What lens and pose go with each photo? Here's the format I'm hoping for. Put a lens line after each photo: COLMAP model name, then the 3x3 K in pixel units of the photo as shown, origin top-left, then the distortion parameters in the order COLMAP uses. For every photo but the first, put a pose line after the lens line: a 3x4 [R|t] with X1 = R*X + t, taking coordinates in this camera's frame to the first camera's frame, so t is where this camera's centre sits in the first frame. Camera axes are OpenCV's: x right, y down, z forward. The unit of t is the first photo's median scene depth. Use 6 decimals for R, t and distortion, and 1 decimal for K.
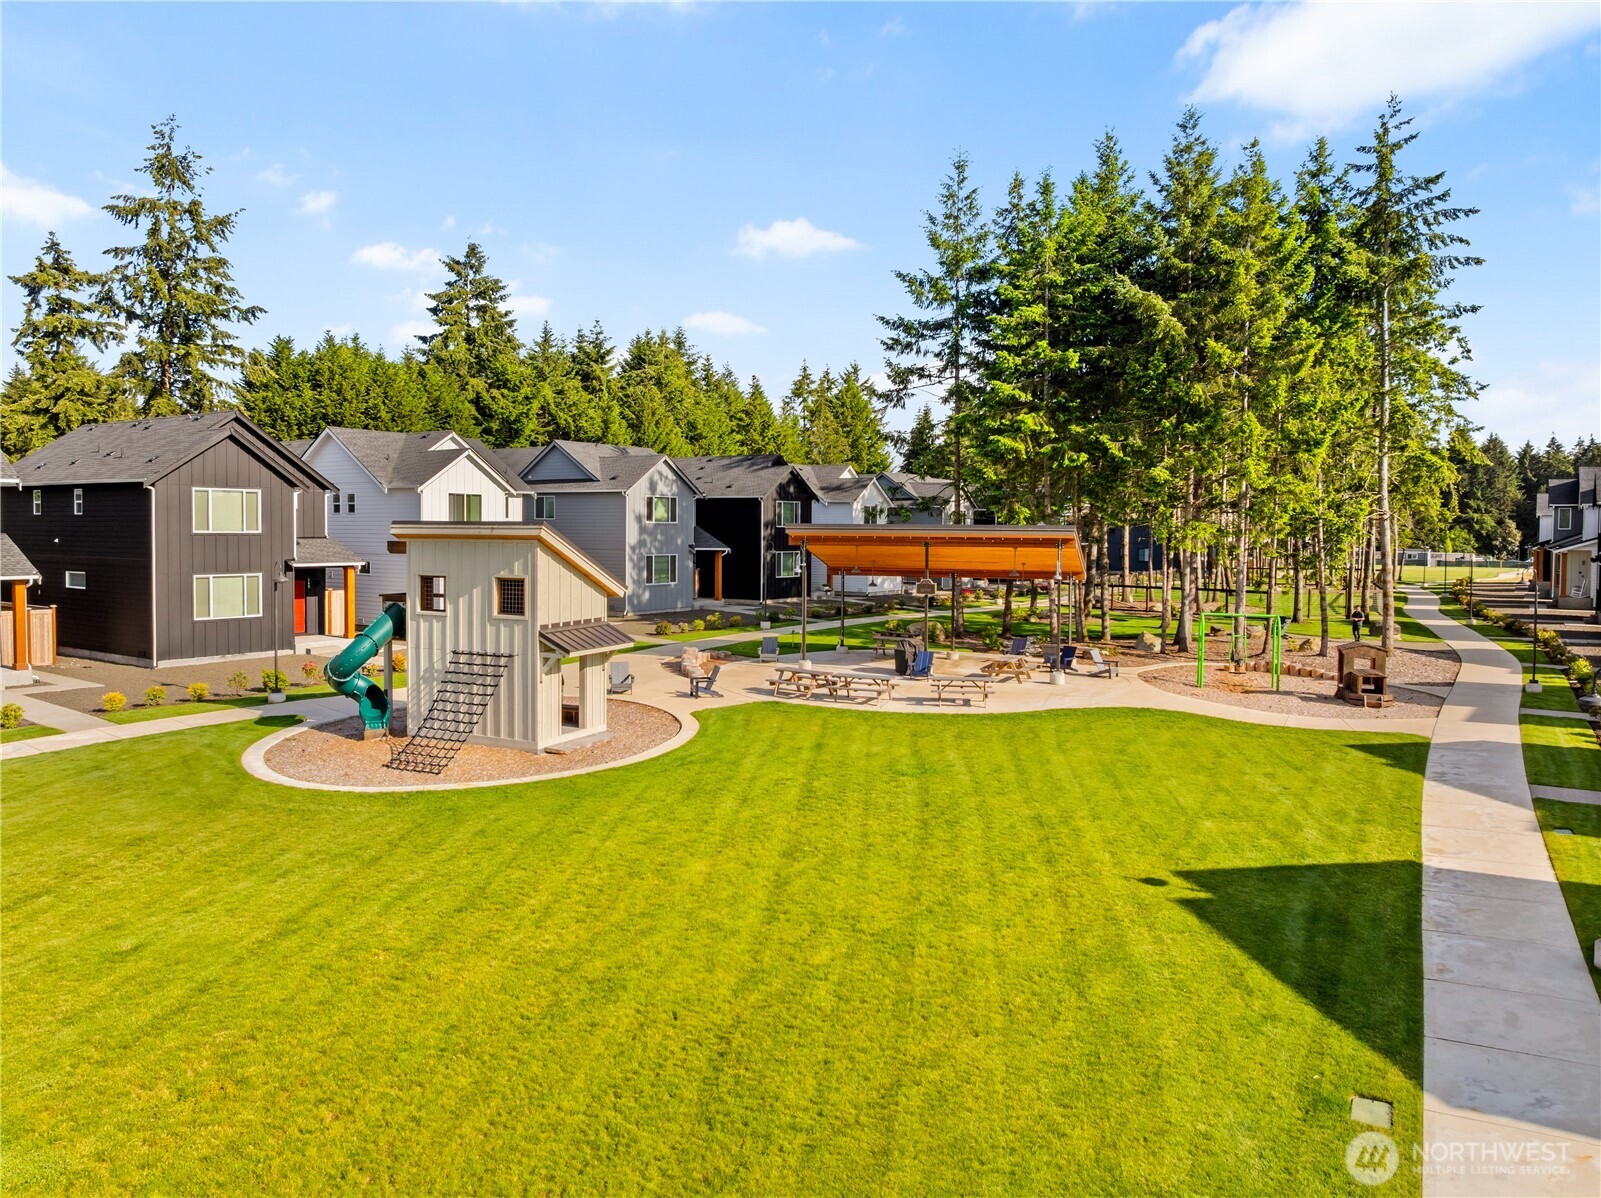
lens RADIAL K [[1120.1, 0, 800.5], [0, 1120.1, 599.0], [0, 0, 1]] dist [-0.008078, -0.005123]
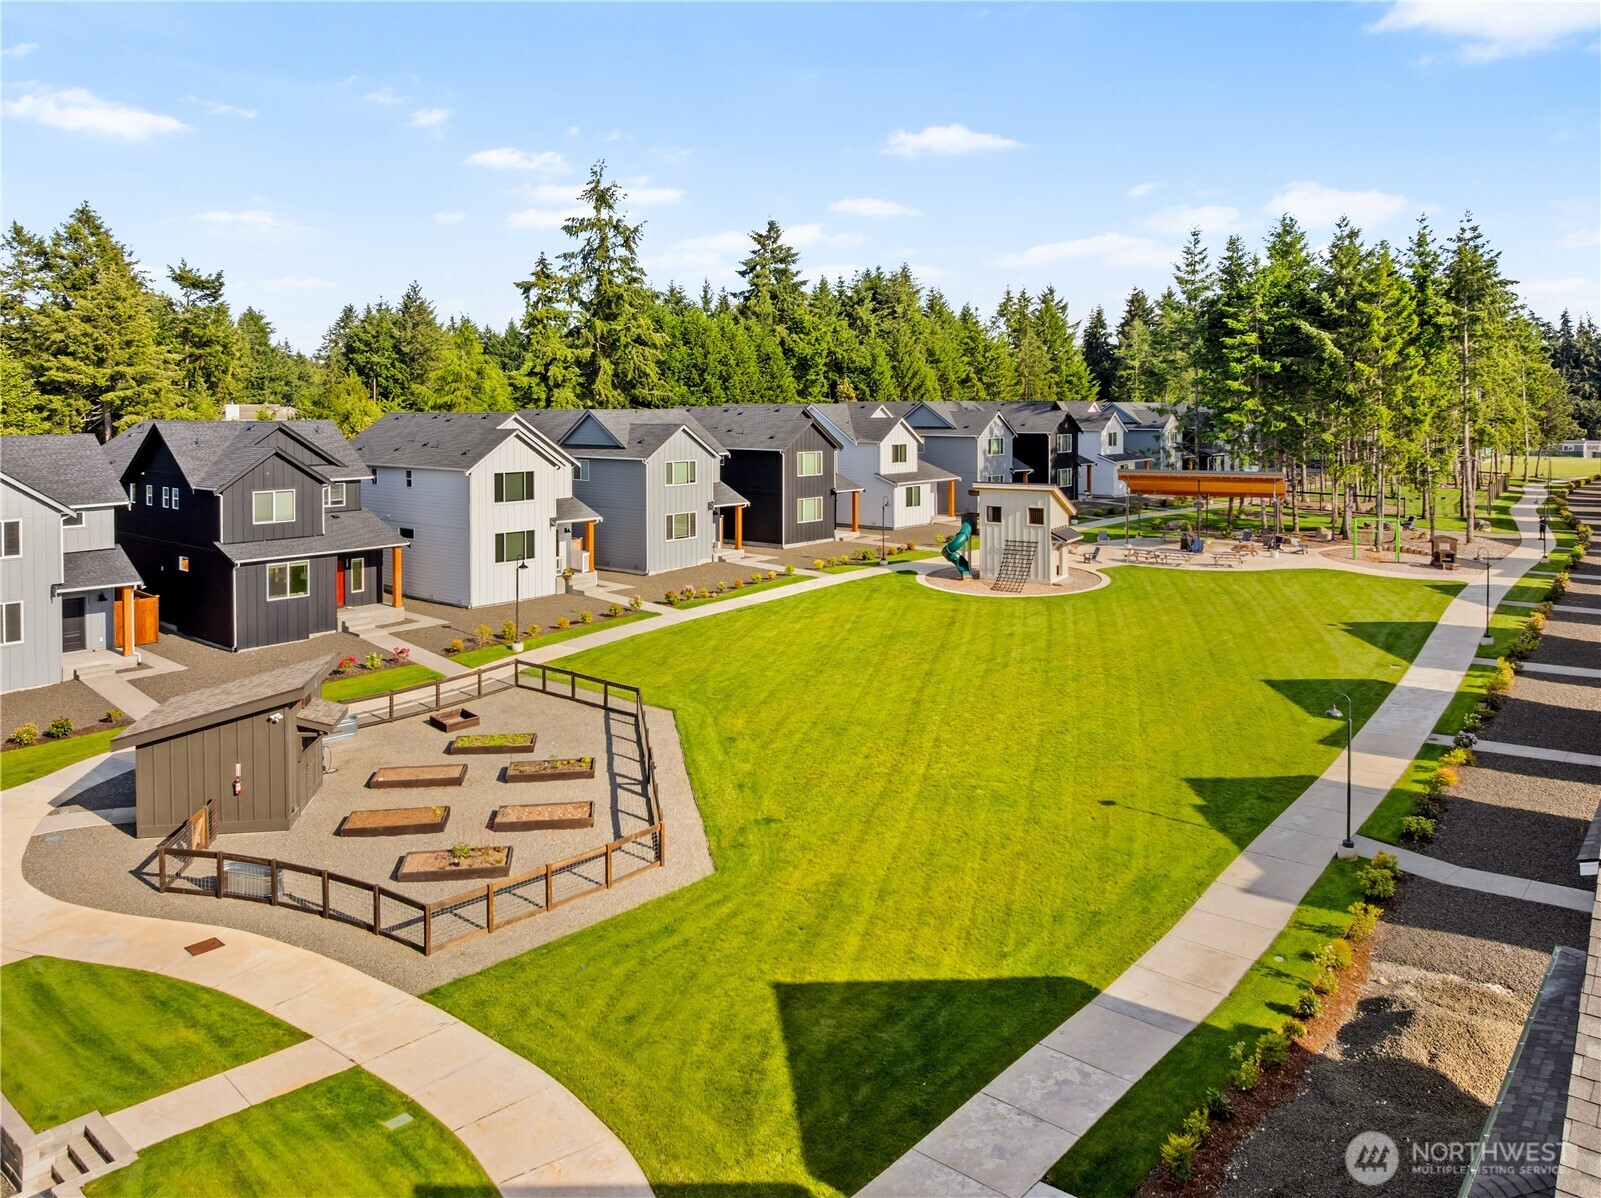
lens RADIAL K [[1165.0, 0, 796.5], [0, 1165.0, 433.4], [0, 0, 1]] dist [-0.037487, 0.004800]
pose [[0.992951, -0.007599, -0.118283, -0.263276], [0.002995, 0.999233, -0.039049, -0.045285], [0.118489, 0.038420, 0.992212, -0.804090]]
